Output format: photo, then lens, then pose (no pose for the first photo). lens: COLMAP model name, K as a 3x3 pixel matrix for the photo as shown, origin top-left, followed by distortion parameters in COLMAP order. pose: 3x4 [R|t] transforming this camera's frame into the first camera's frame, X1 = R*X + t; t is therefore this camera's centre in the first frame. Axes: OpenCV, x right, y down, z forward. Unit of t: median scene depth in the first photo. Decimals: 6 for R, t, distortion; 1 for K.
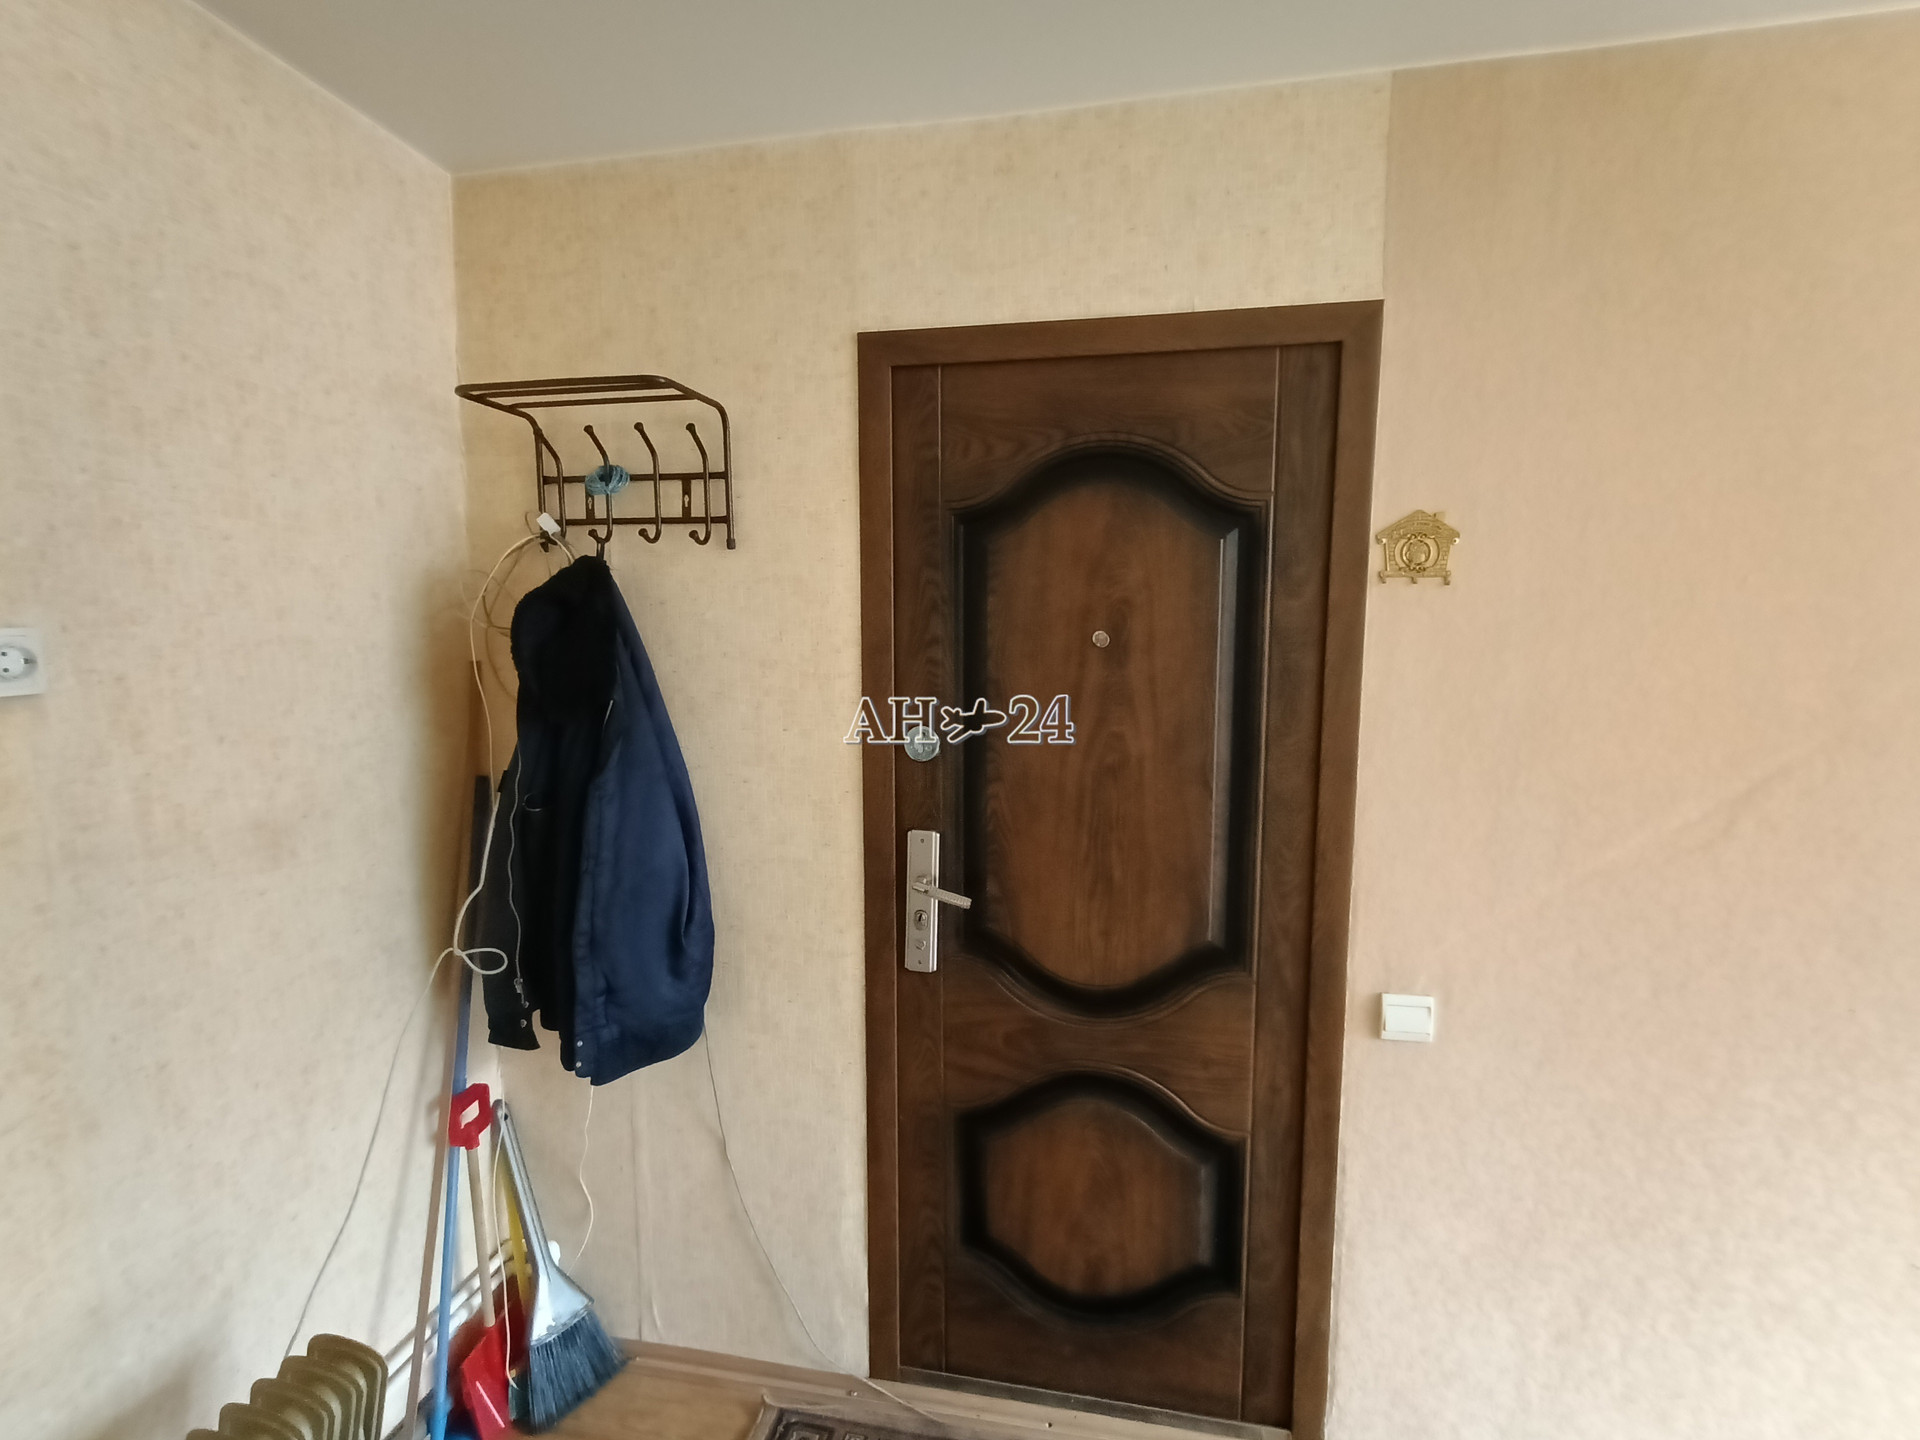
lens RADIAL K [[887.7, 0, 949.5], [0, 887.7, 717.7], [0, 0, 1]] dist [0.002538, 0.000659]
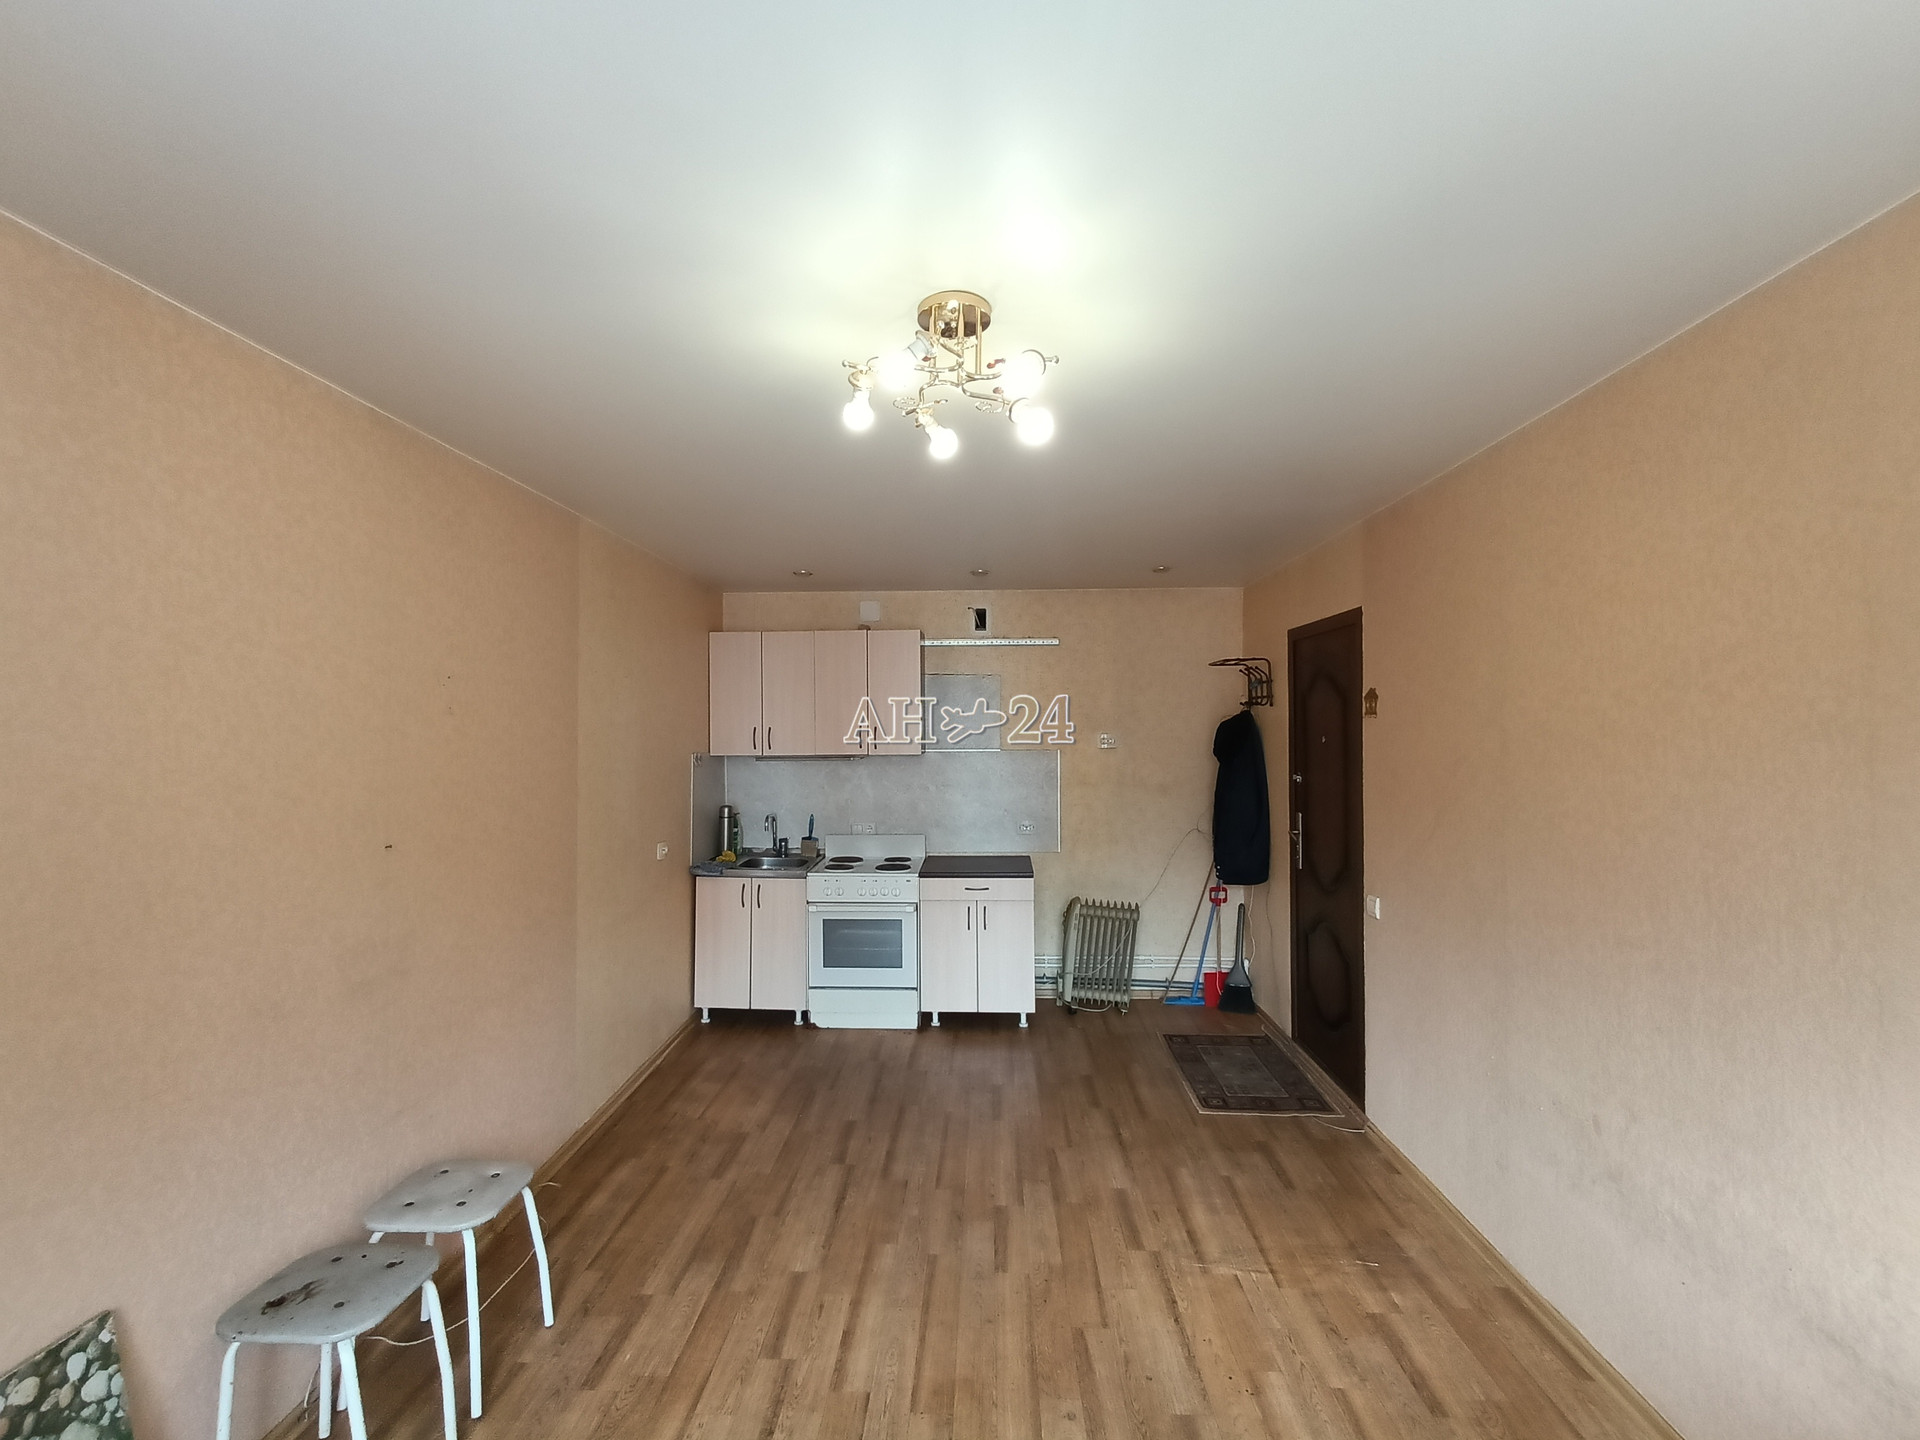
lens RADIAL K [[887.7, 0, 949.5], [0, 887.7, 717.7], [0, 0, 1]] dist [0.002538, 0.000659]
pose [[0.152770, -0.013574, -0.988168, 2.513141], [-0.104431, 0.994086, -0.029800, 0.037738], [0.982729, 0.107748, 0.150449, -0.445510]]
